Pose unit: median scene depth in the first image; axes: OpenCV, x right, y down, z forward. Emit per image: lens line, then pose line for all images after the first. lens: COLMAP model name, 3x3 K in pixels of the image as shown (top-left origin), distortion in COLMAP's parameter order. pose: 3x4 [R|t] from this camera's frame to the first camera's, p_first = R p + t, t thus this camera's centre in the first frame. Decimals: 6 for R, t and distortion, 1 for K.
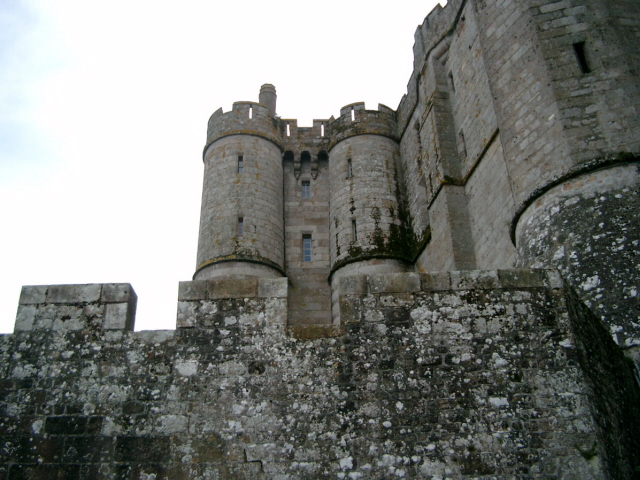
lens RADIAL K [[715.5, 0, 320.0], [0, 715.5, 240.0], [0, 0, 1]] dist [0.002800, 0.001455]
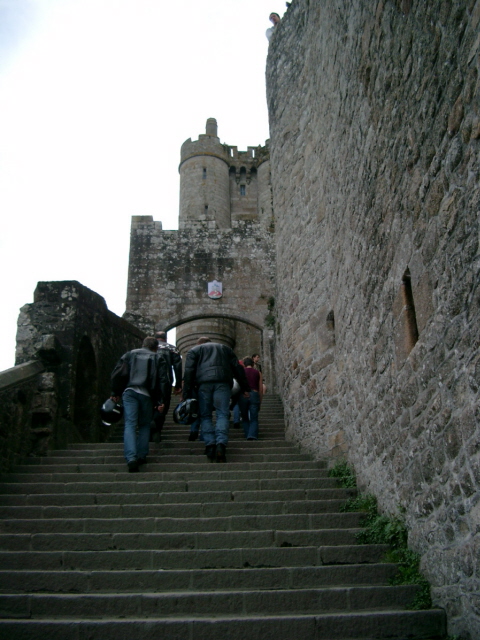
lens RADIAL K [[723.4, 0, 240.0], [0, 723.4, 320.0], [0, 0, 1]] dist [-0.008382, -0.004103]
pose [[0.999079, 0.018493, 0.038729, -0.089435], [-0.022114, 0.995206, 0.095269, 0.070135], [-0.036781, -0.096037, 0.994698, -0.704030]]
